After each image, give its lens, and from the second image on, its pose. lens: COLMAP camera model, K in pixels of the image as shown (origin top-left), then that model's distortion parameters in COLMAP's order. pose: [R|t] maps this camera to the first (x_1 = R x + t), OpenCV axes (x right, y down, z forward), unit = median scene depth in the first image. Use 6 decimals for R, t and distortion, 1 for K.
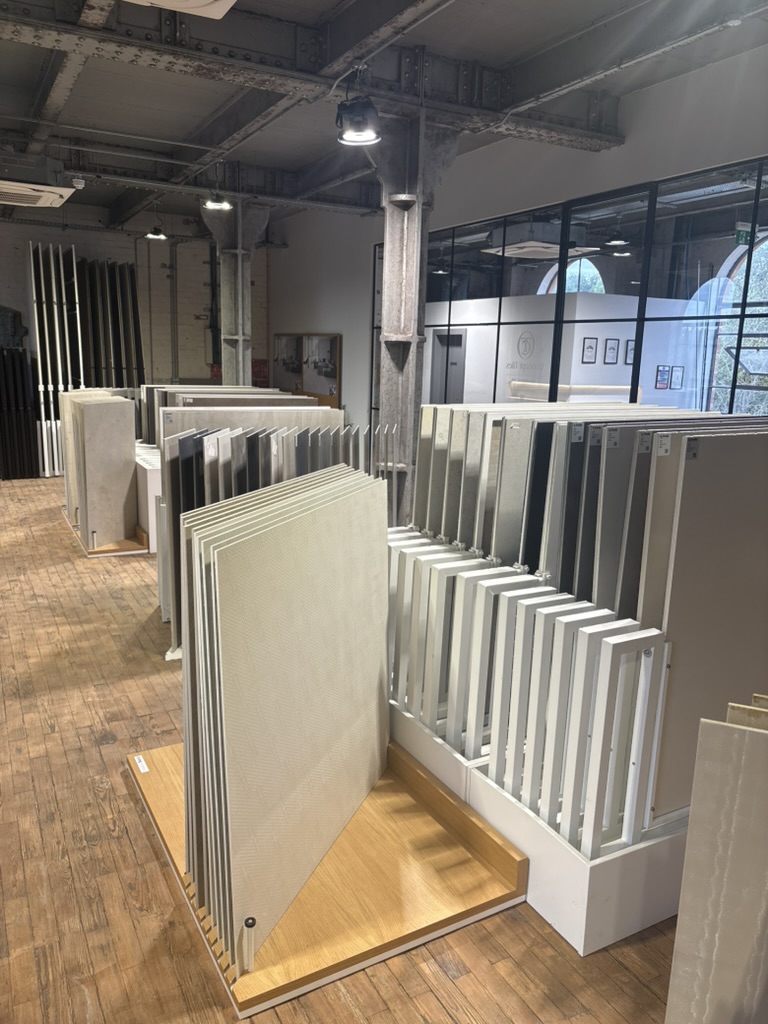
lens RADIAL K [[780.9, 0, 384.0], [0, 780.9, 512.0], [0, 0, 1]] dist [0.001911, -0.000099]
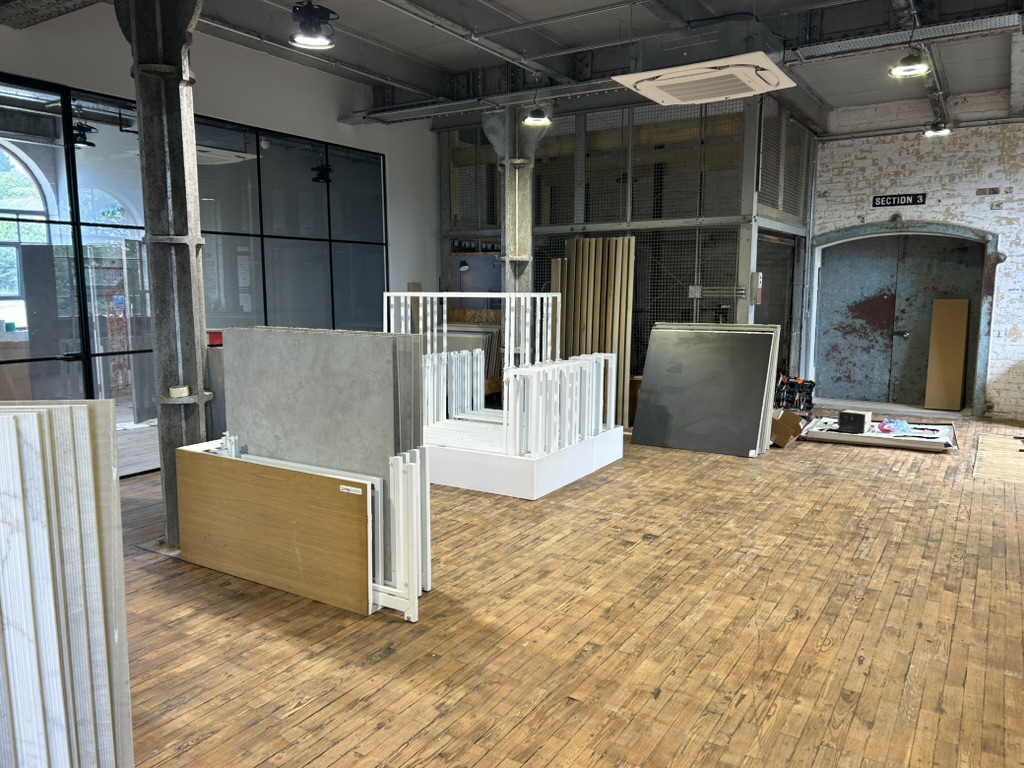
lens RADIAL K [[767.7, 0, 511.4], [0, 767.7, 386.8], [0, 0, 1]] dist [0.061150, -0.069278]
pose [[-0.498773, -0.144717, 0.854566, -0.826399], [0.157901, 0.954291, 0.253765, -0.218551], [-0.852228, 0.261508, -0.453124, 1.056783]]
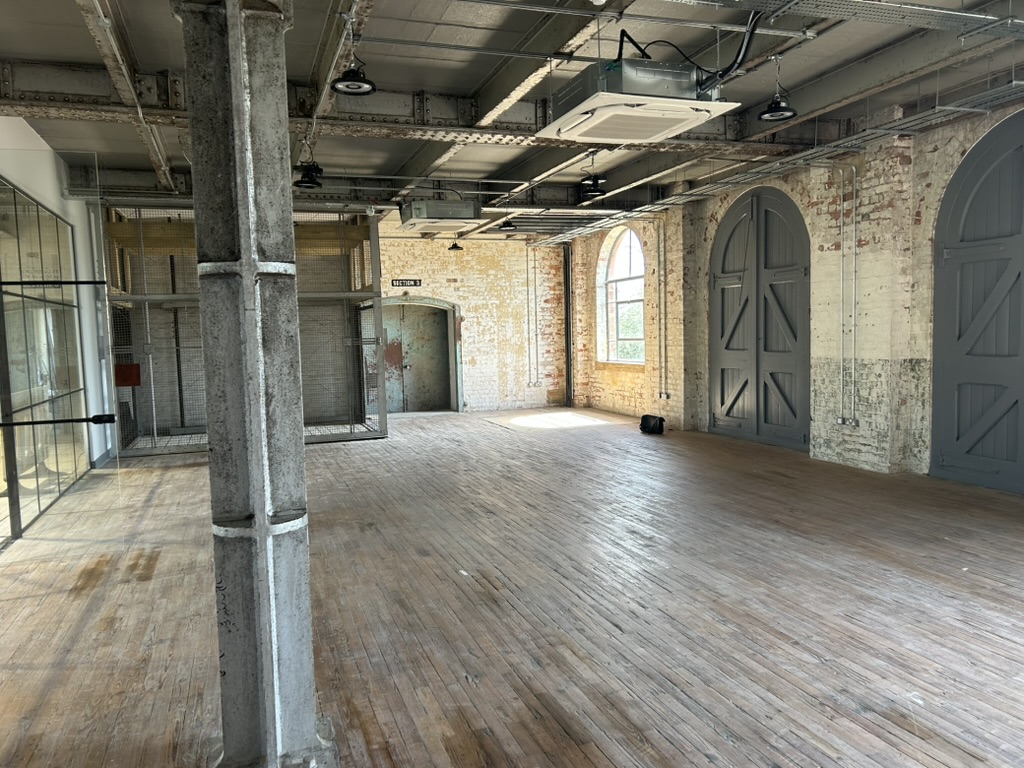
lens RADIAL K [[761.7, 0, 502.5], [0, 761.7, 394.6], [0, 0, 1]] dist [0.063854, -0.079325]
pose [[-0.987031, -0.013971, 0.159919, -0.519199], [0.032017, 0.959057, 0.281398, -0.395466], [-0.157303, 0.282868, -0.946172, 1.968531]]
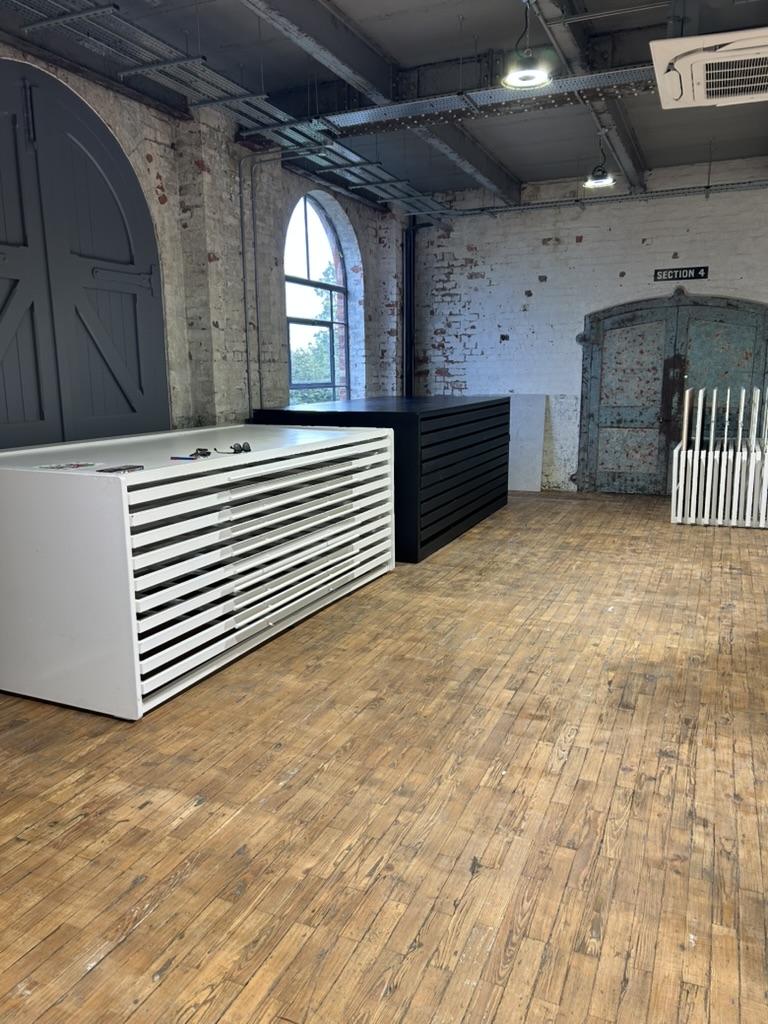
lens RADIAL K [[767.7, 0, 384.0], [0, 767.7, 512.0], [0, 0, 1]] dist [0.061150, -0.069278]
pose [[0.618462, 0.109268, -0.778180, -0.185353], [-0.128154, 0.991052, 0.037307, -0.075214], [0.775294, 0.076654, 0.626932, 0.475810]]
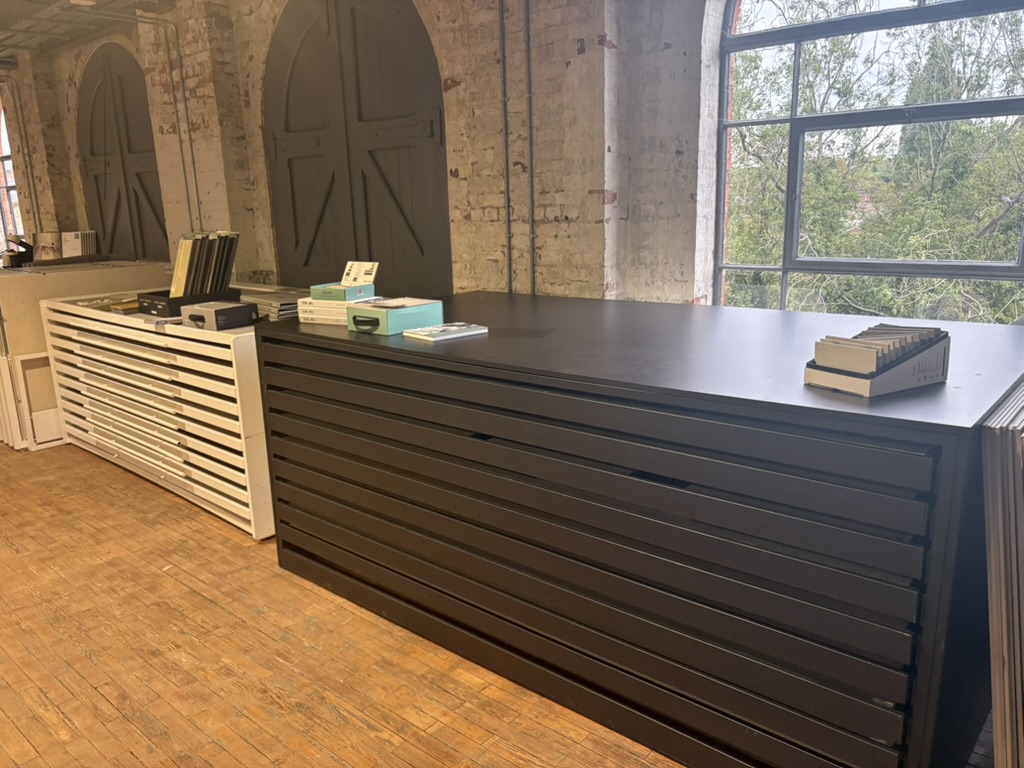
lens RADIAL K [[772.7, 0, 513.8], [0, 772.7, 390.0], [0, 0, 1]] dist [0.045092, -0.061603]
pose [[-0.933654, 0.076352, -0.349945, -0.940215], [-0.076243, 0.912260, 0.402454, -0.387308], [0.349969, 0.402434, -0.845913, 1.748900]]
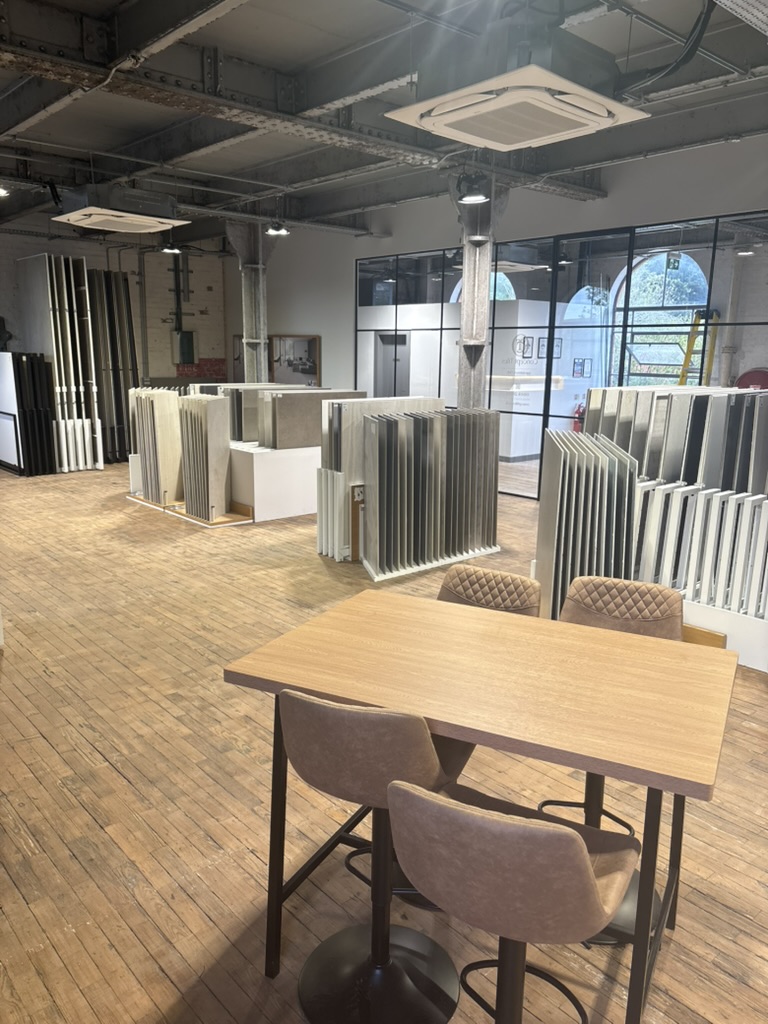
lens RADIAL K [[783.9, 0, 388.0], [0, 783.9, 511.9], [0, 0, 1]] dist [0.004436, -0.006025]
pose [[0.973186, -0.060803, 0.221839, -0.413010], [0.059421, 0.998150, 0.012906, 0.037377], [-0.222213, 0.000622, 0.974998, -0.255723]]
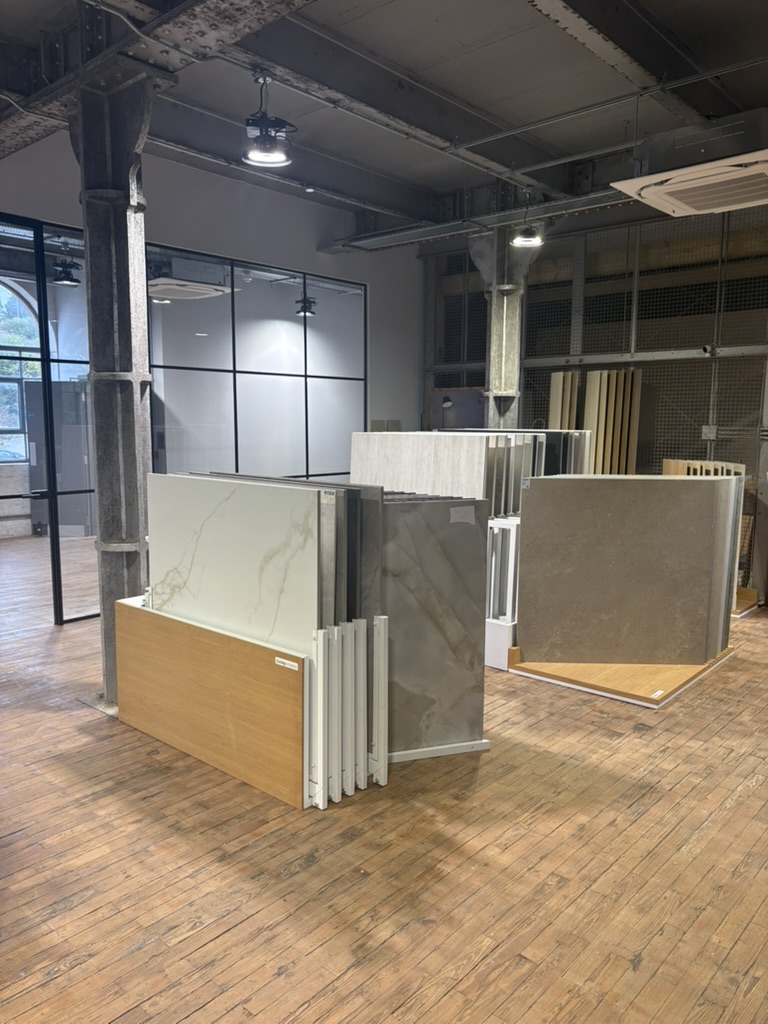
lens RADIAL K [[774.5, 0, 379.3], [0, 774.5, 517.0], [0, 0, 1]] dist [0.035486, -0.033036]
pose [[-0.345327, -0.151764, 0.926130, -0.754347], [0.171244, 0.960081, 0.221179, -0.208480], [-0.922727, 0.234974, -0.305553, 0.984307]]
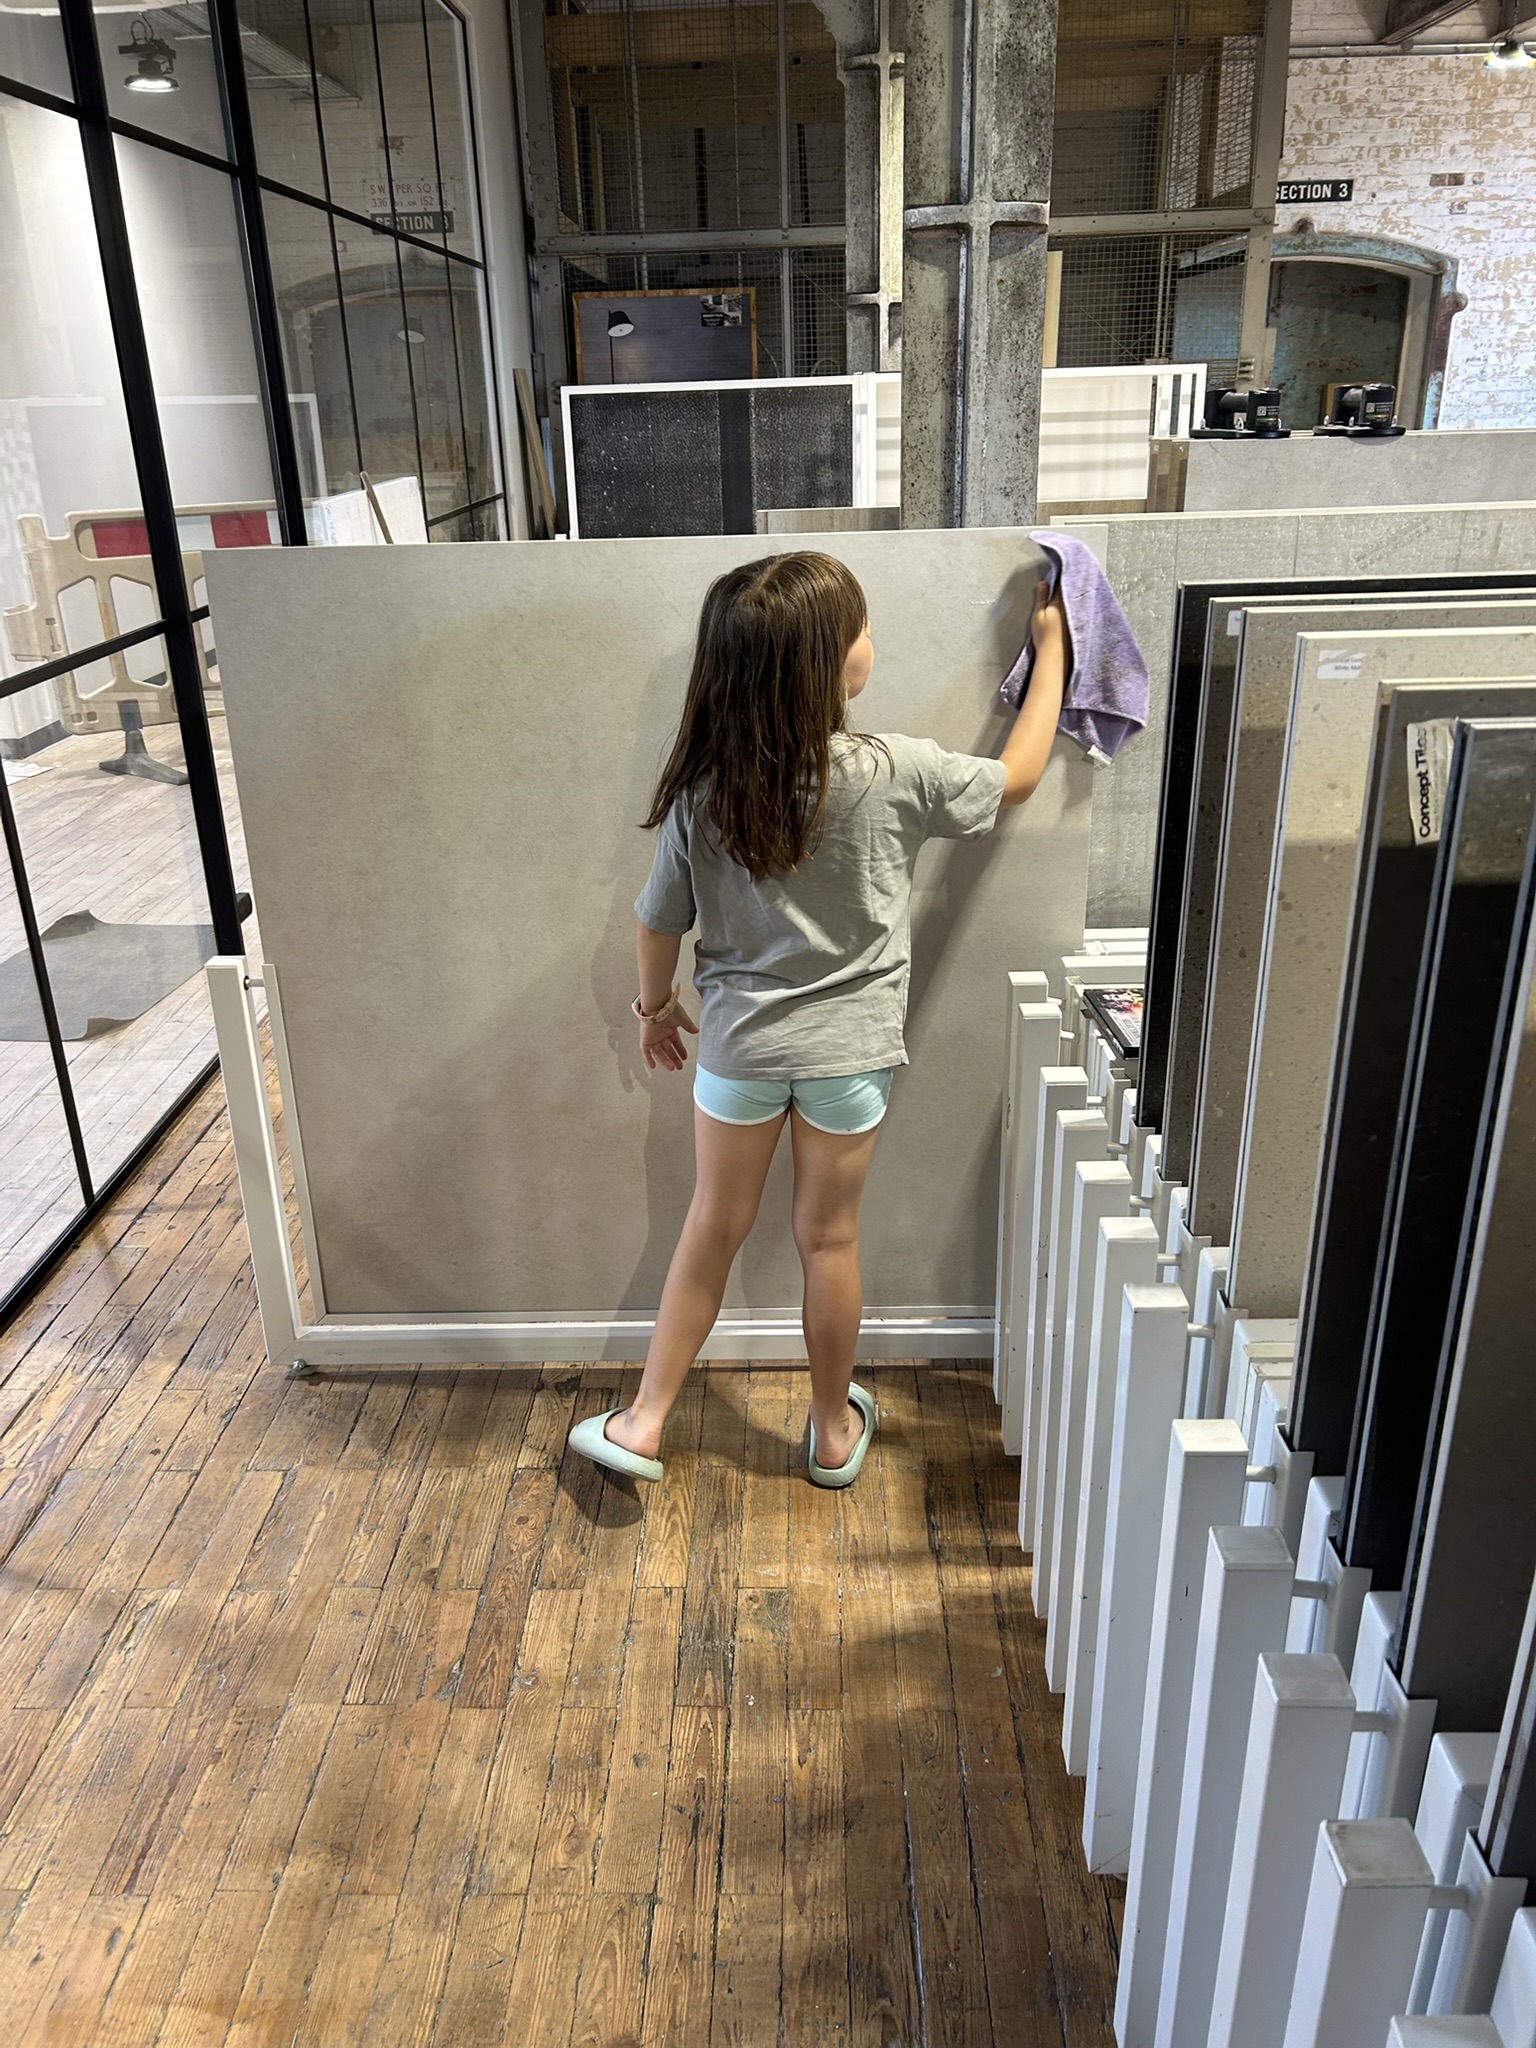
lens RADIAL K [[1535.4, 0, 768.0], [0, 1535.4, 1024.0], [0, 0, 1]] dist [0.061150, -0.069278]
pose [[-0.873720, -0.191939, 0.446959, -0.242319], [0.096983, 0.831673, 0.546731, -0.294766], [-0.476663, 0.521038, -0.708034, 1.604325]]
